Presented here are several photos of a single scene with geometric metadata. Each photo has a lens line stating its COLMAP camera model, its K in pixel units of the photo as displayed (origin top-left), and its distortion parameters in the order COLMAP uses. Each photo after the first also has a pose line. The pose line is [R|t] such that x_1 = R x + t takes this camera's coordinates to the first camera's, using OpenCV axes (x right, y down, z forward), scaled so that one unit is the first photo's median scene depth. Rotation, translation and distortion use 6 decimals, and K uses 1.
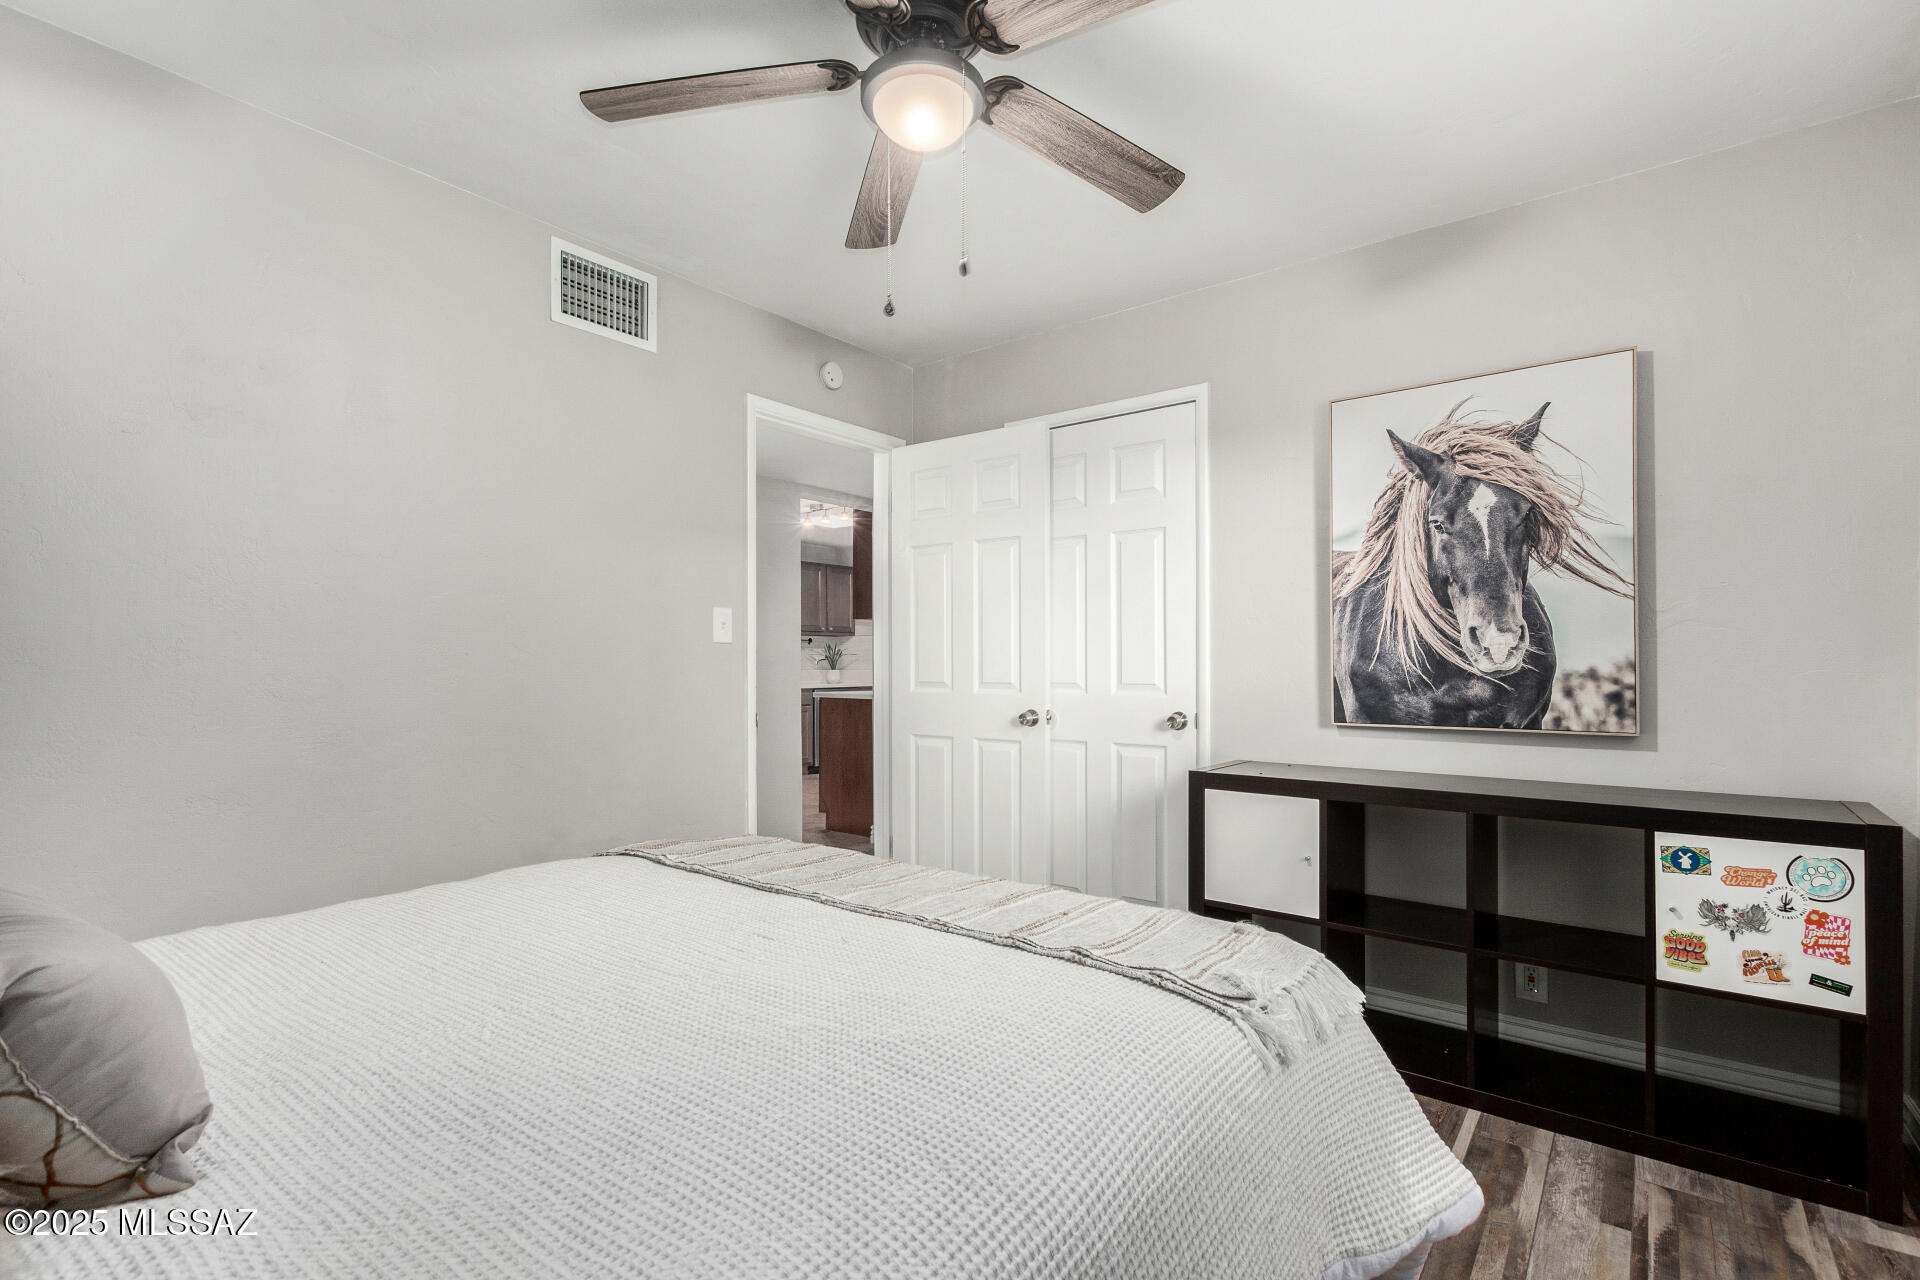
lens RADIAL K [[890.0, 0, 967.8], [0, 890.0, 646.3], [0, 0, 1]] dist [0.000890, 0.000133]
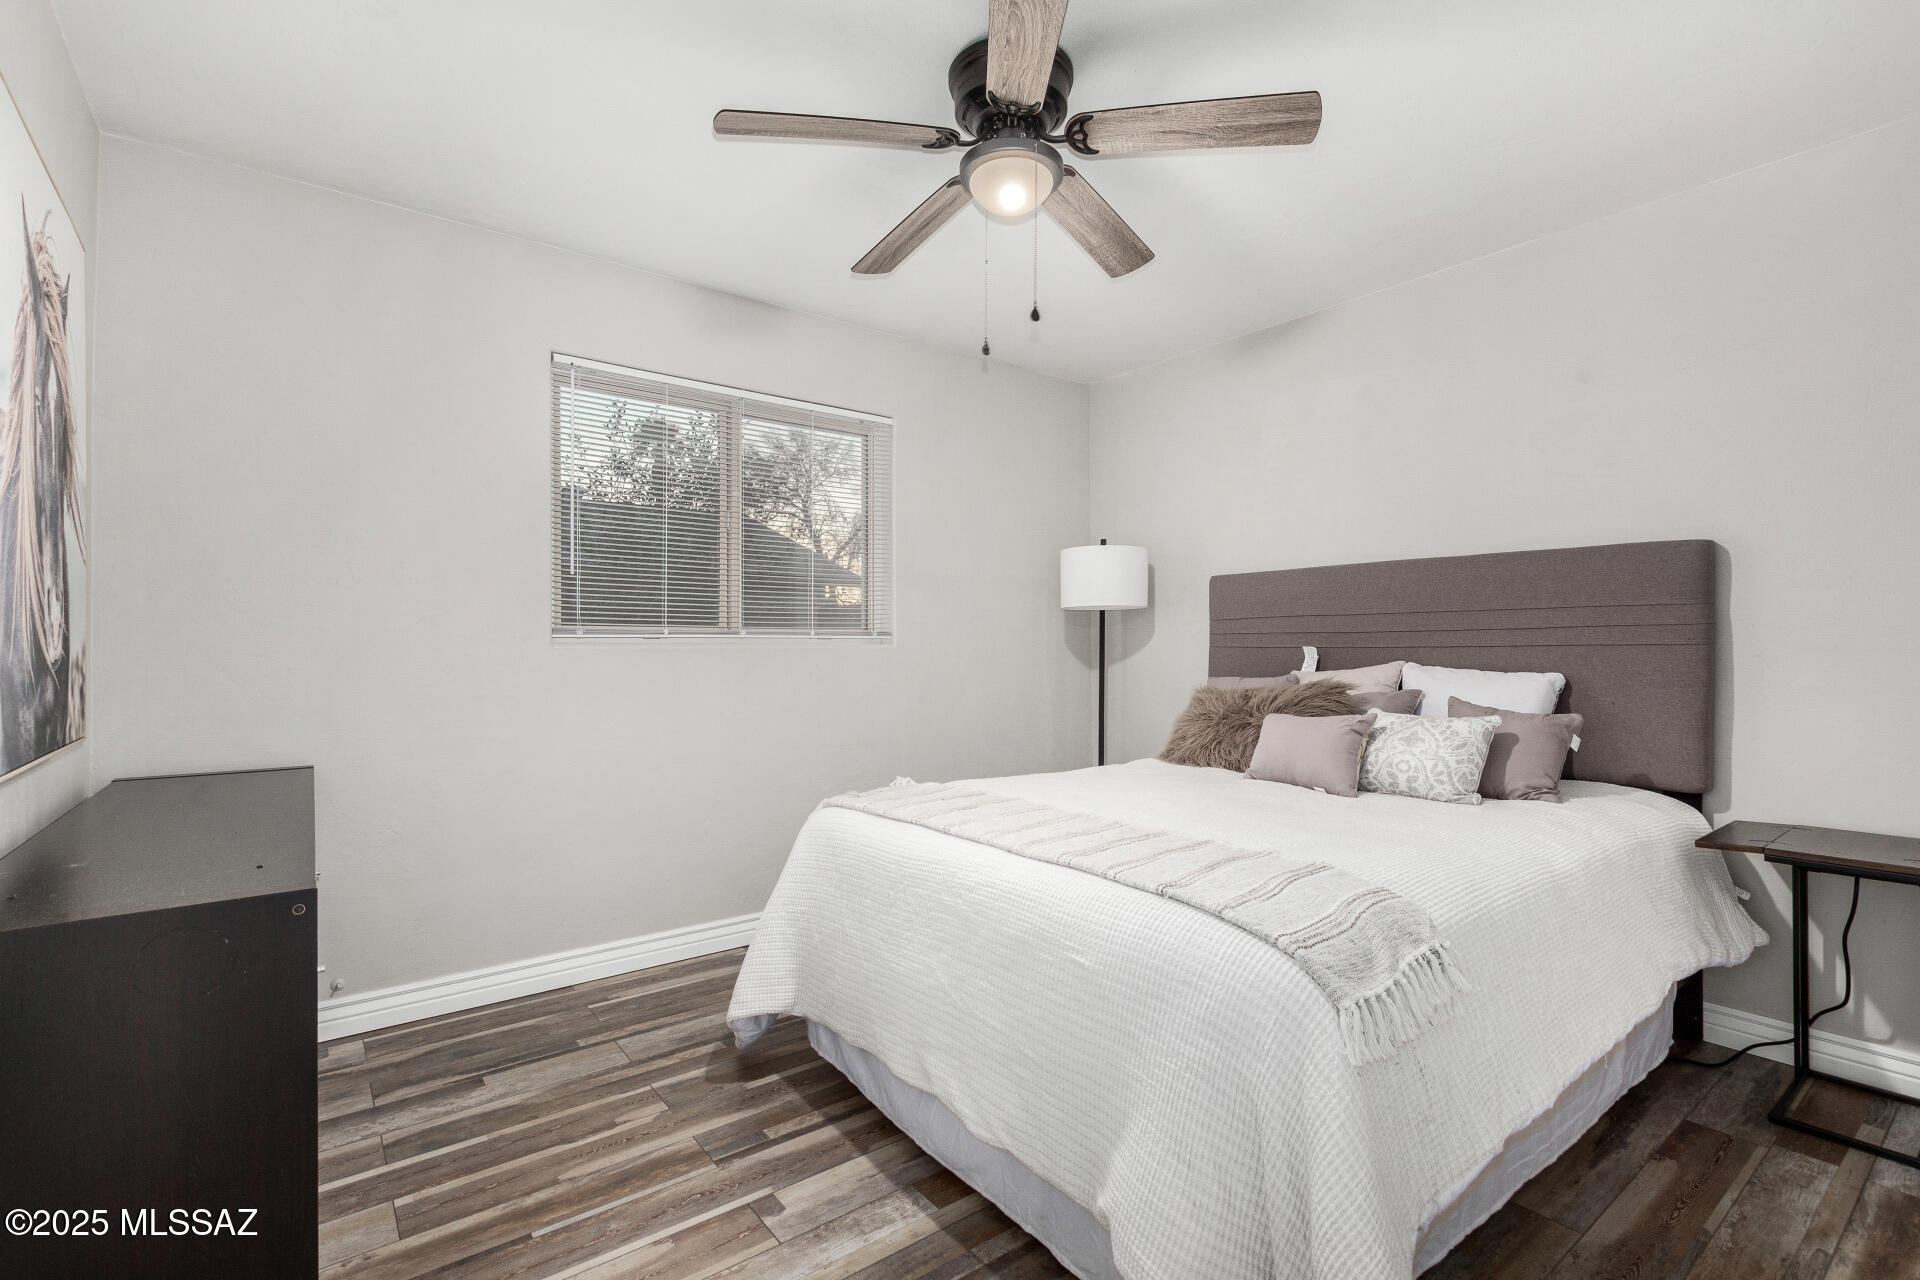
lens RADIAL K [[890.0, 0, 967.8], [0, 890.0, 646.3], [0, 0, 1]] dist [0.000890, 0.000133]
pose [[-0.968187, 0.002433, 0.250216, -0.265276], [-0.000995, 0.999907, -0.013571, 0.031785], [-0.250226, -0.013388, -0.968095, 1.963983]]
